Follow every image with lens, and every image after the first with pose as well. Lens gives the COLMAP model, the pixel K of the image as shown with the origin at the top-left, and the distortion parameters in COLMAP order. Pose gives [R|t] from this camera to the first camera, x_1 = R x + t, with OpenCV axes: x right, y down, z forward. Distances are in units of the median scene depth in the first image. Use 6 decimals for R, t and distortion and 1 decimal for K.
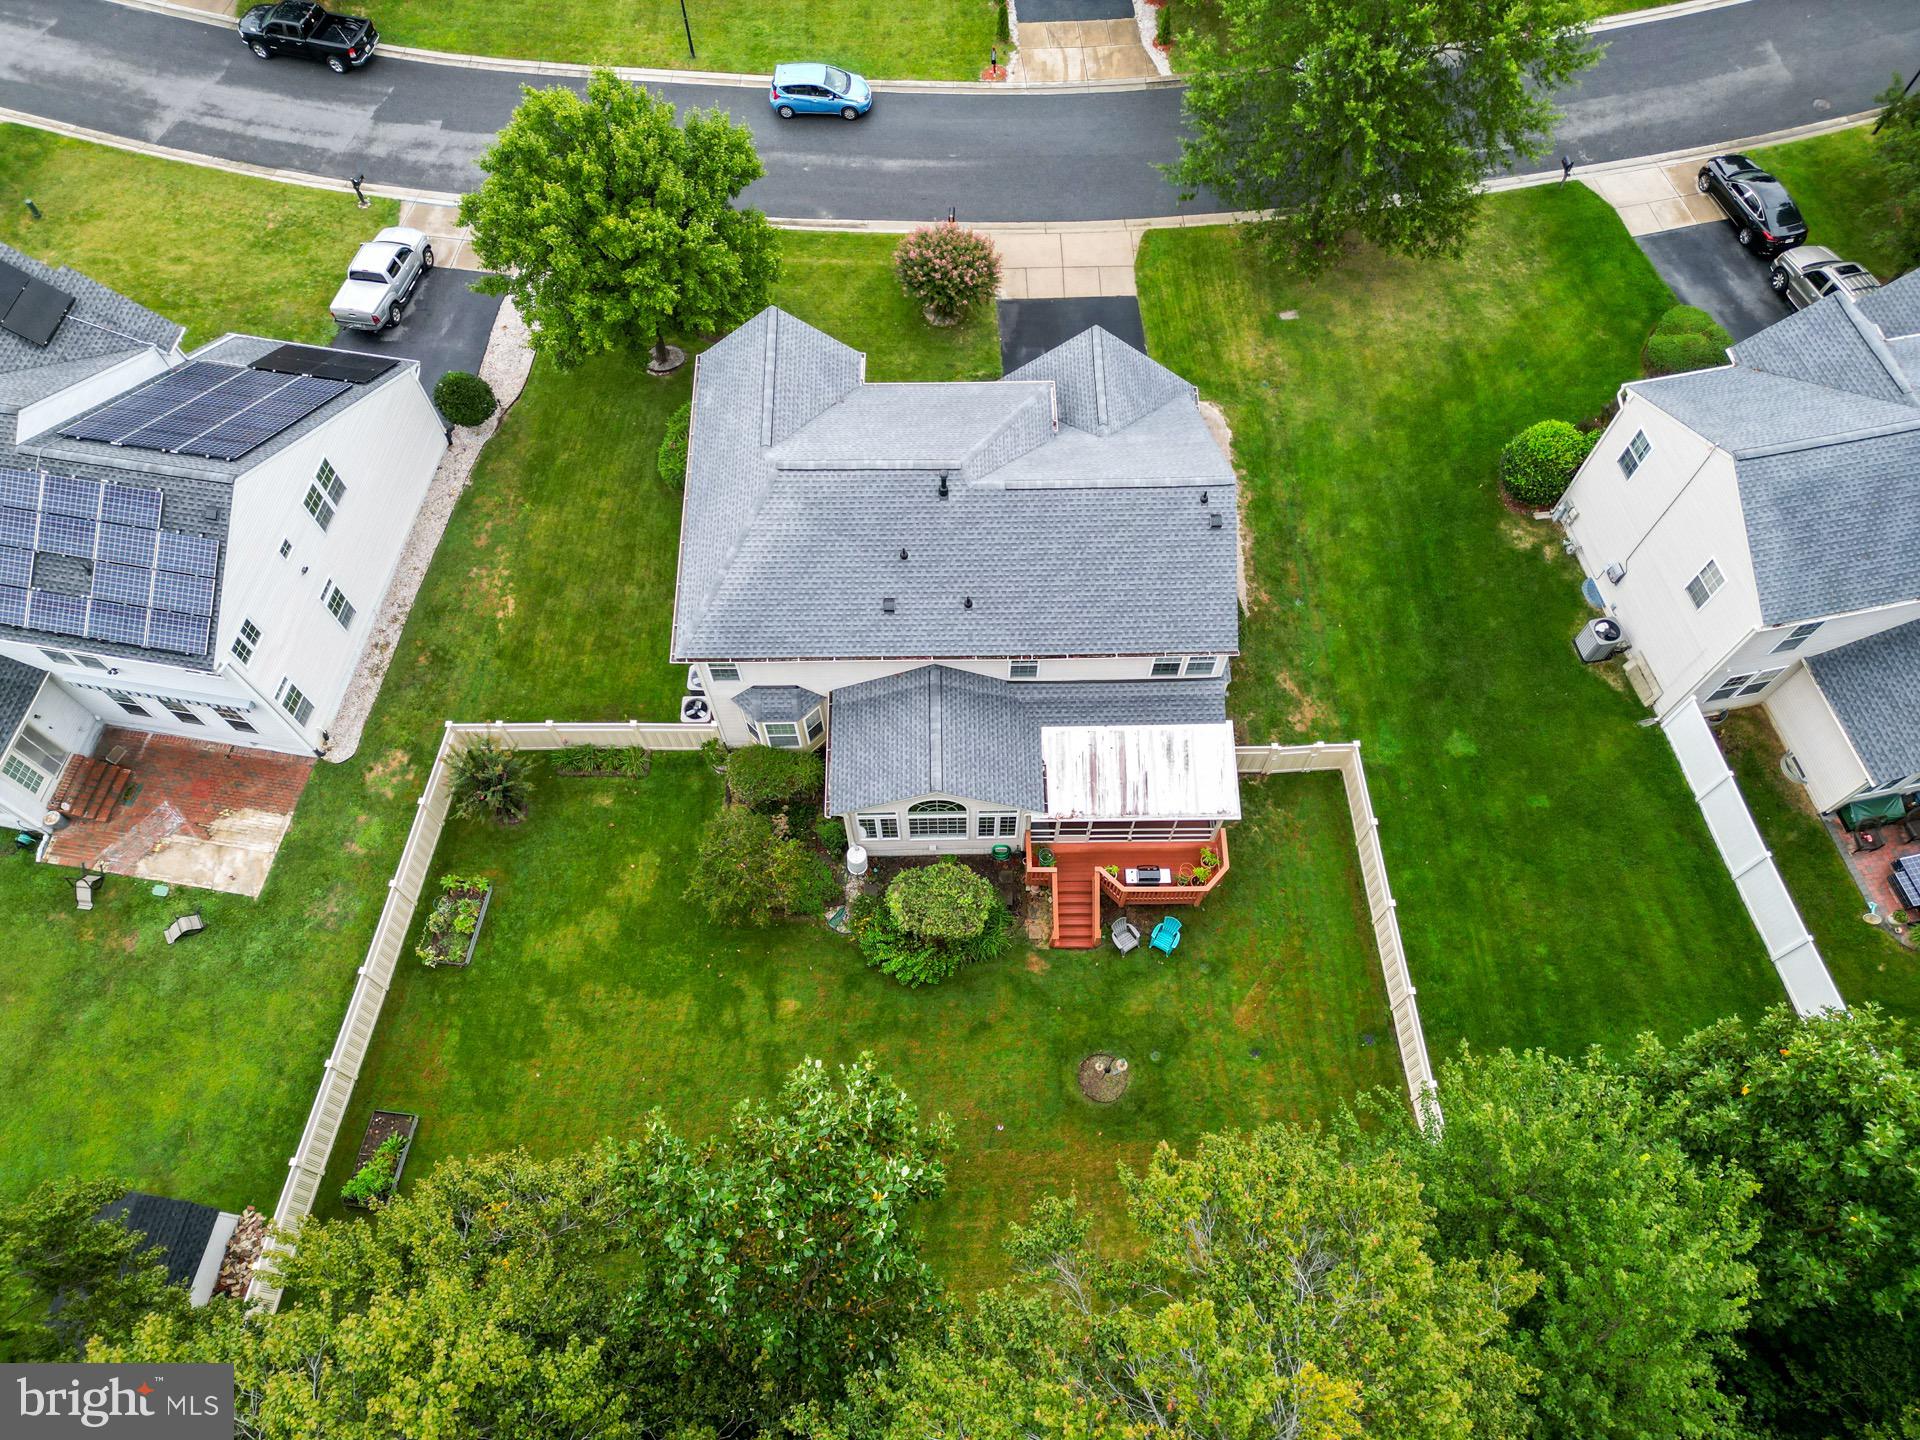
lens RADIAL K [[1343.0, 0, 963.7], [0, 1343.0, 714.9], [0, 0, 1]] dist [0.083472, -0.079227]
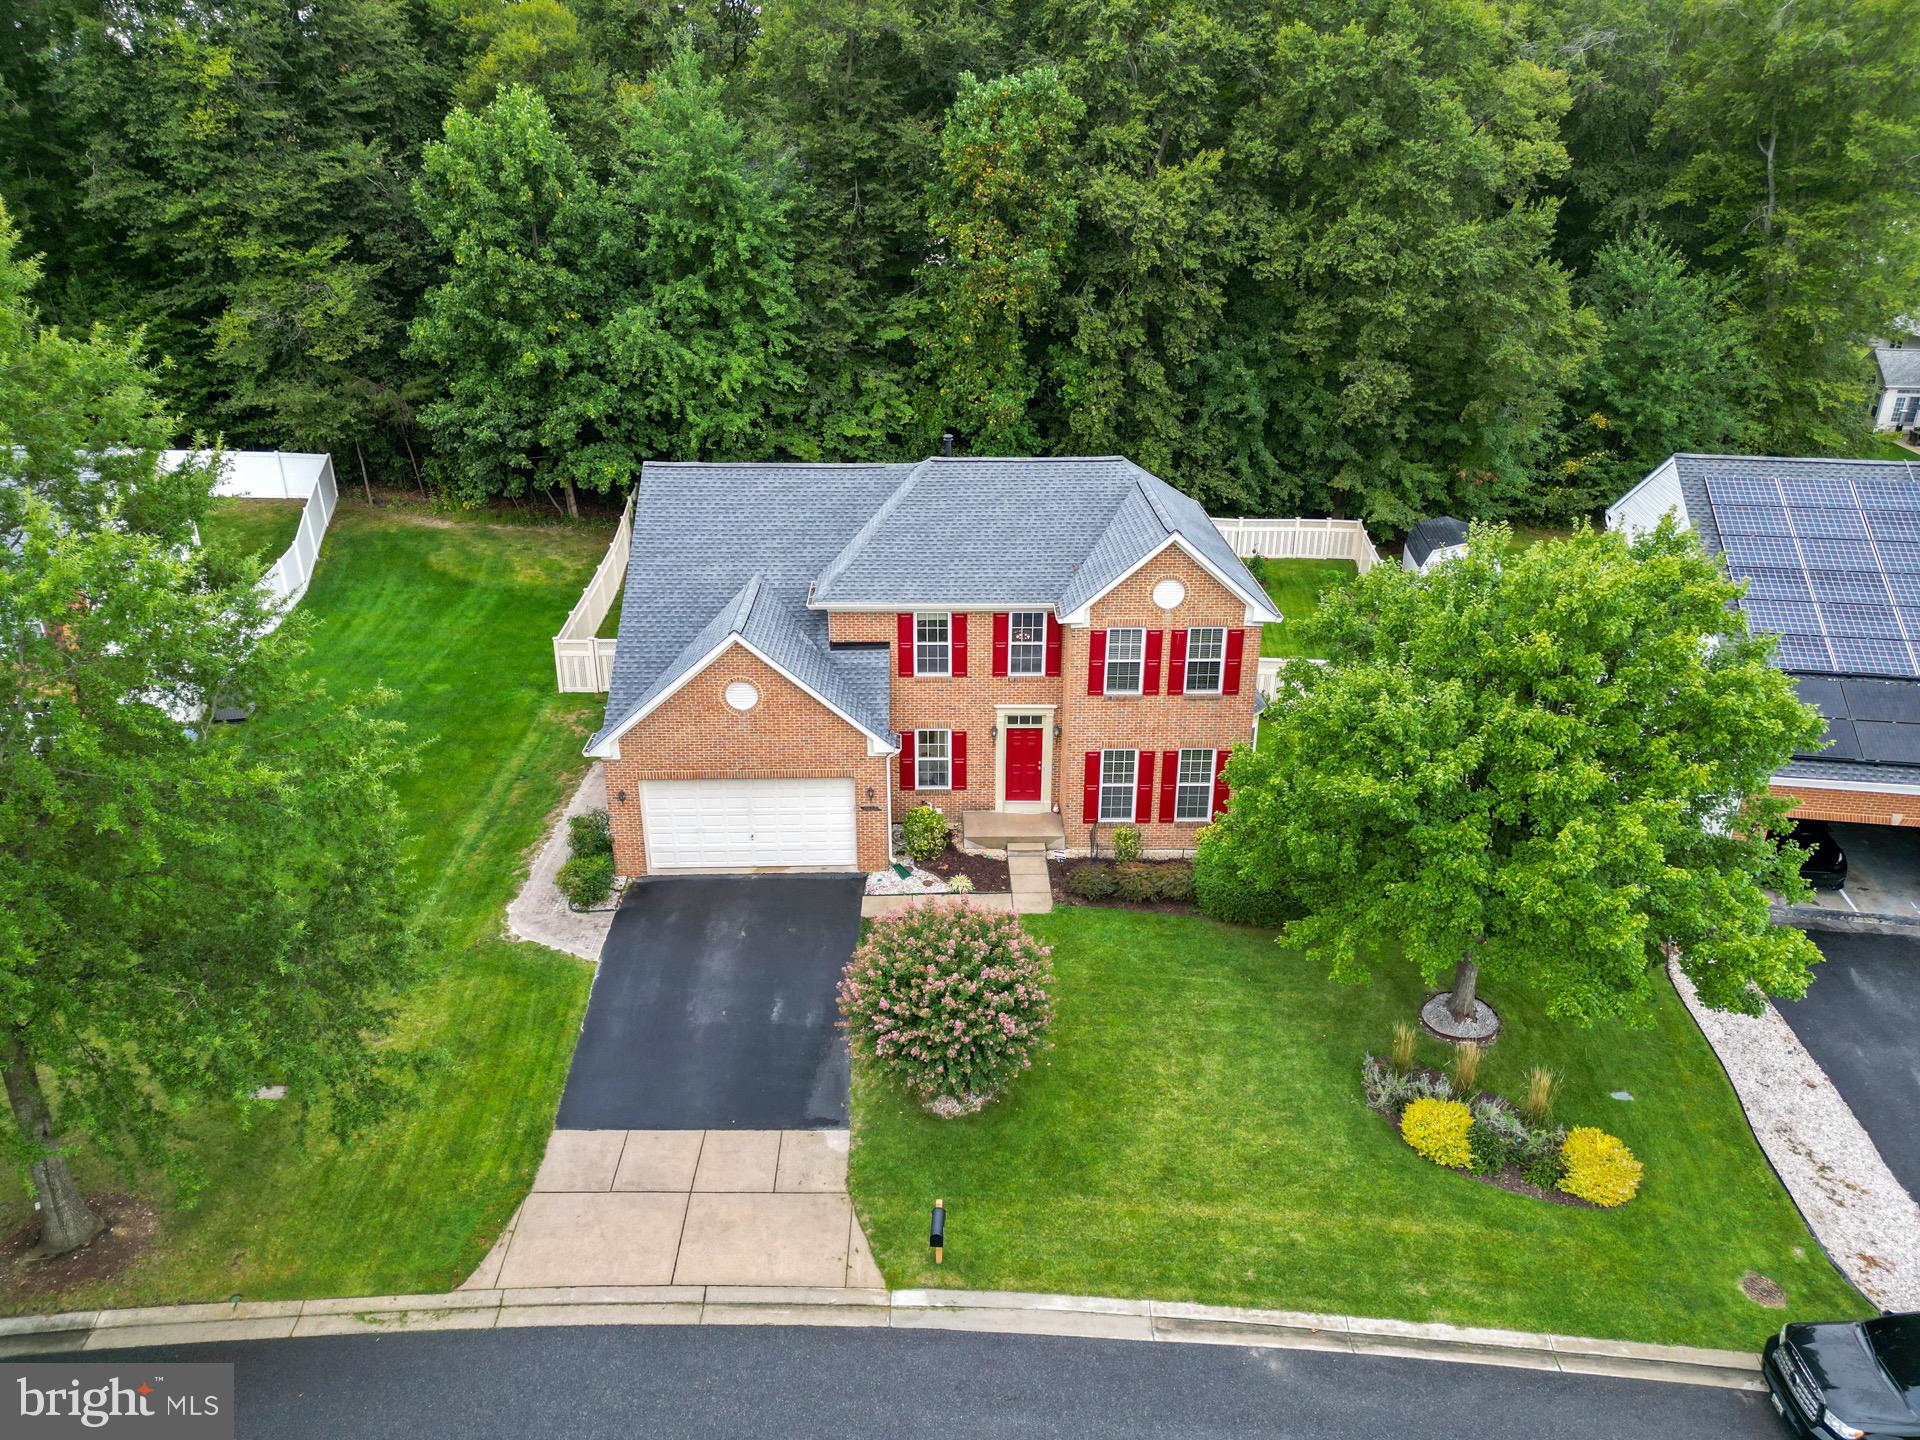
lens RADIAL K [[1343.0, 0, 963.7], [0, 1343.0, 714.9], [0, 0, 1]] dist [0.083472, -0.079227]
pose [[-0.999979, -0.001257, -0.006396, -0.017624], [-0.006467, 0.068110, 0.997657, -1.011141], [-0.000818, 0.997677, -0.068117, 1.120249]]
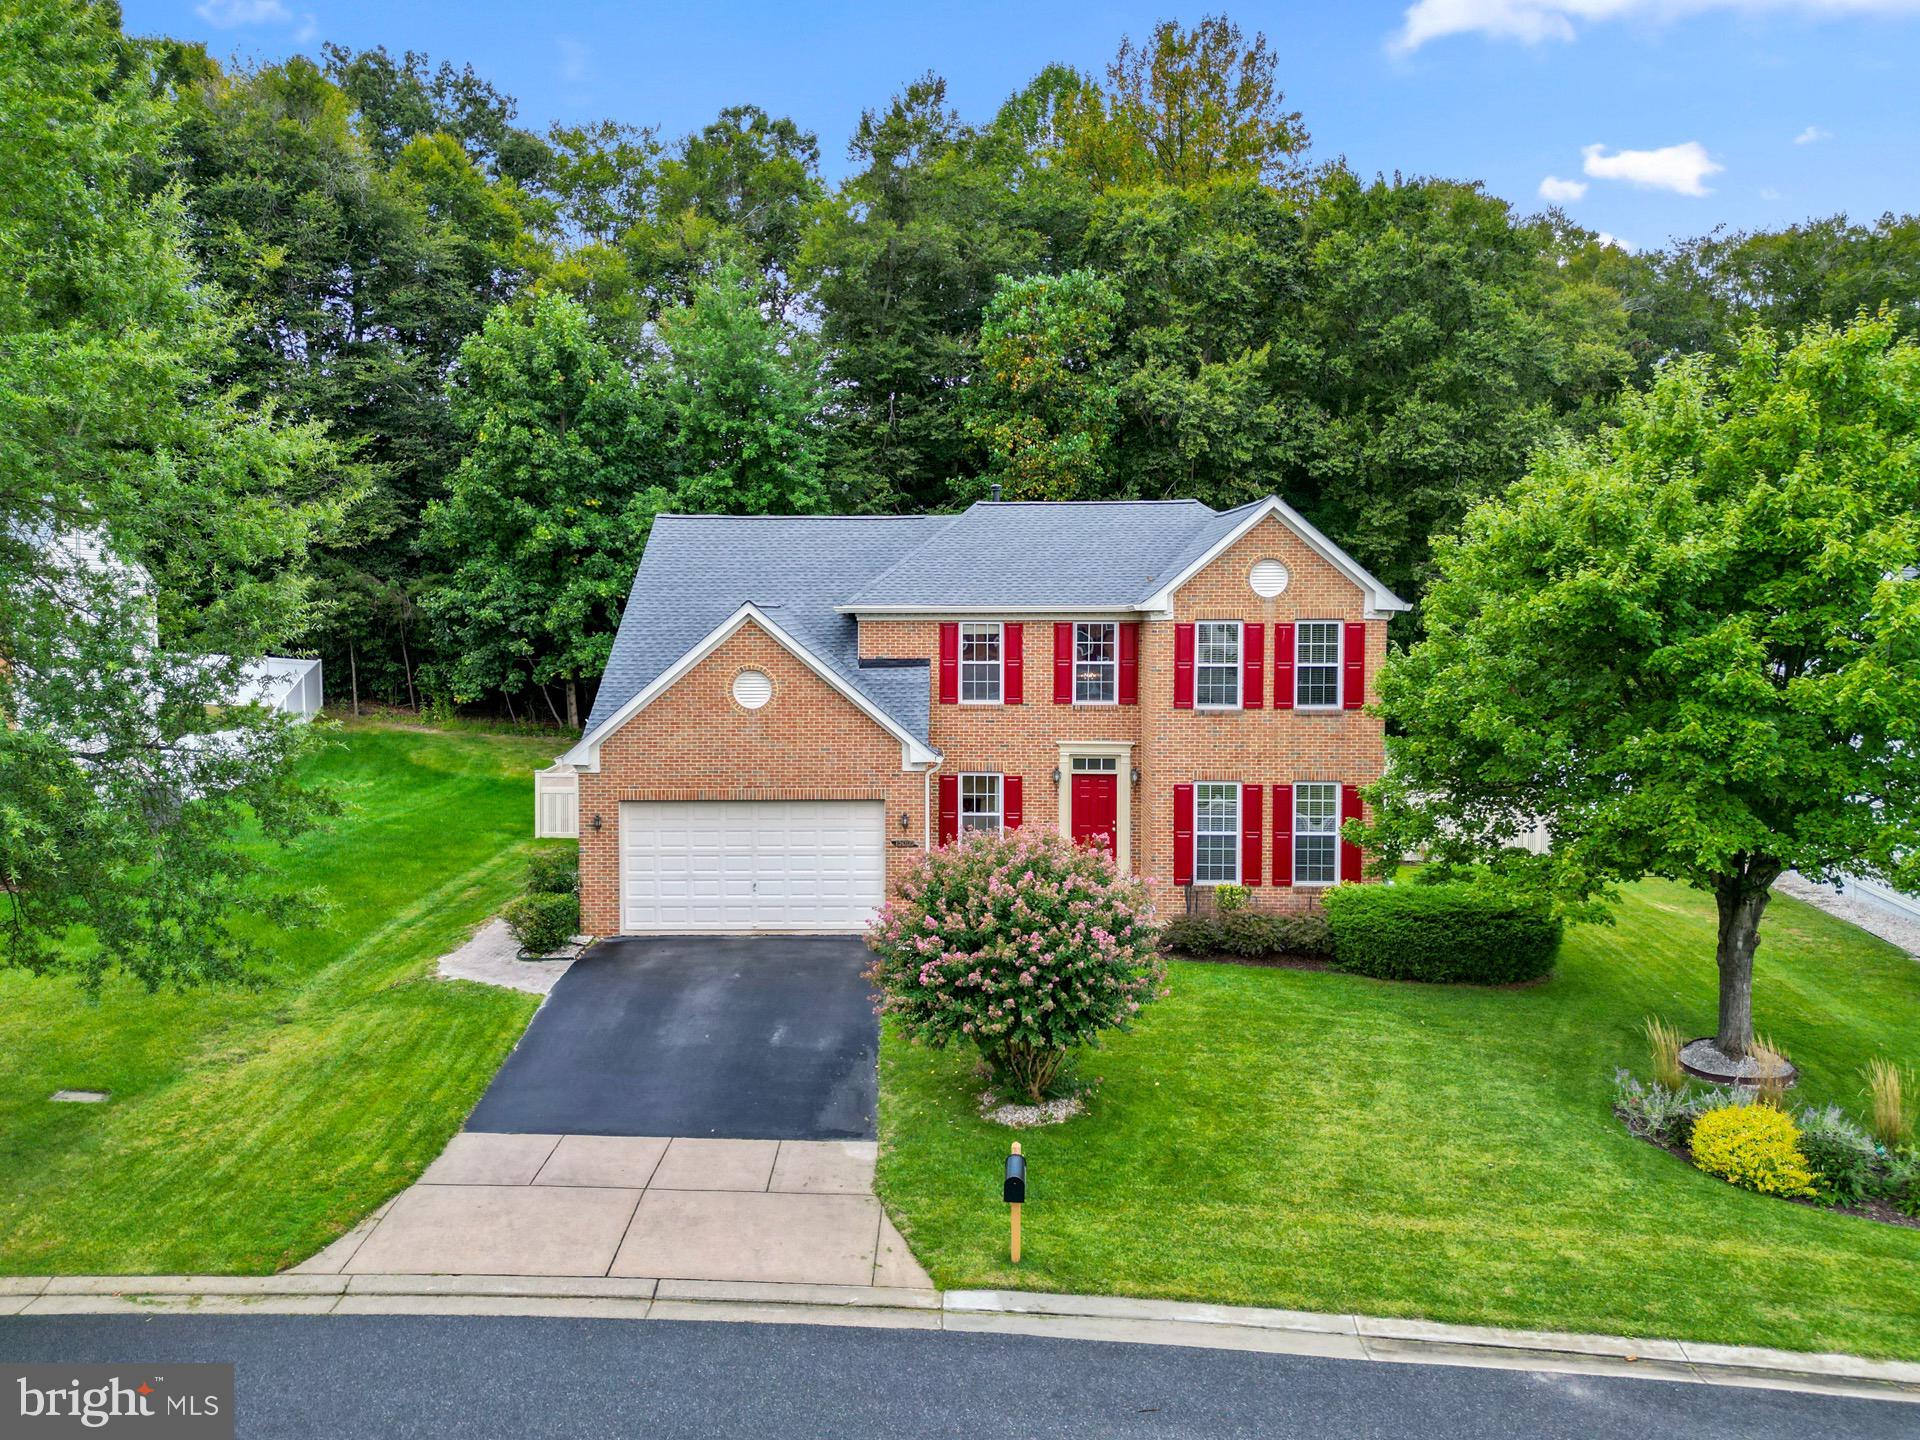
lens RADIAL K [[1418.6, 0, 916.1], [0, 1418.6, 684.1], [0, 0, 1]] dist [0.070447, -0.058410]
pose [[-0.999158, -0.000933, 0.041029, -0.000926], [0.037171, 0.403107, 0.914398, -0.856702], [-0.017392, 0.915152, -0.402733, 1.314208]]
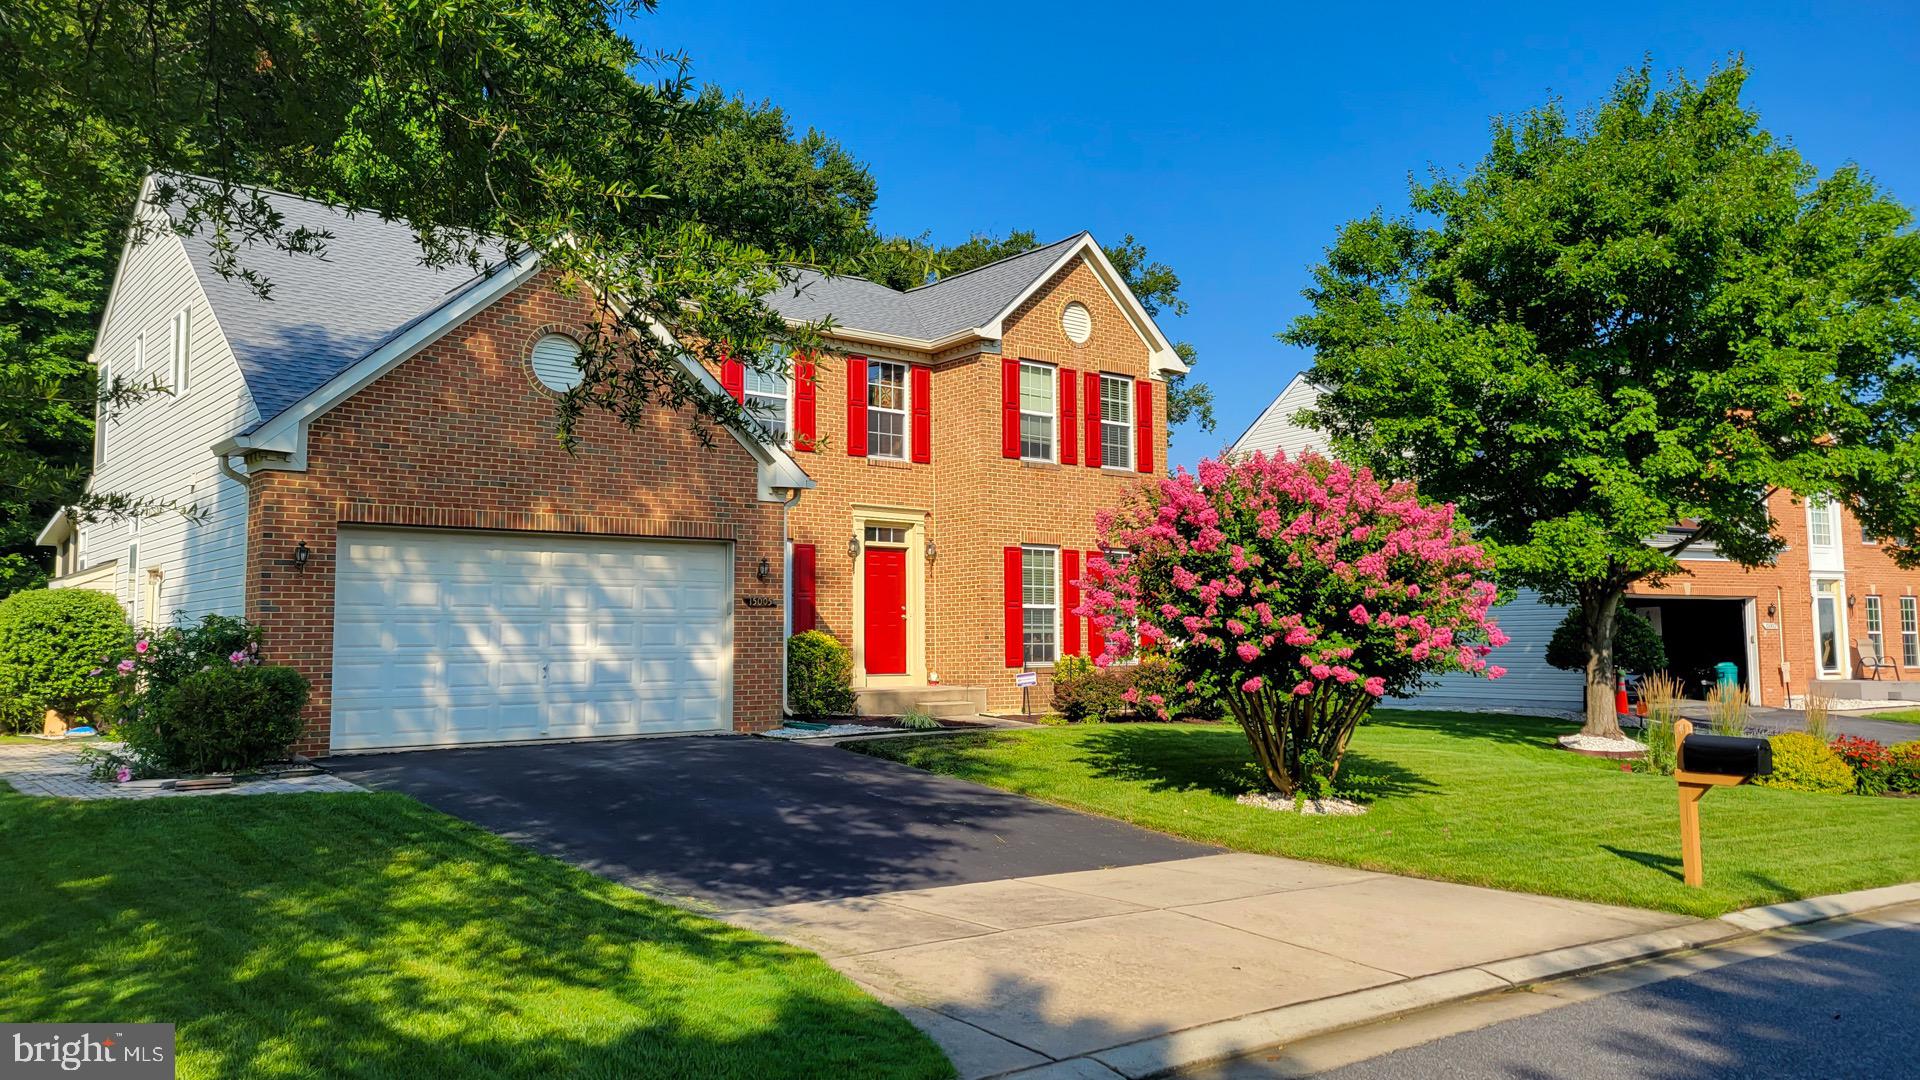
lens RADIAL K [[1417.1, 0, 960.0], [0, 1417.1, 540.0], [0, 0, 1]] dist [0.003758, 0.000674]
pose [[-0.785333, -0.042549, -0.617610, 0.263418], [-0.546692, 0.515779, 0.659622, -0.586578], [0.290484, 0.855665, -0.428319, 1.319200]]
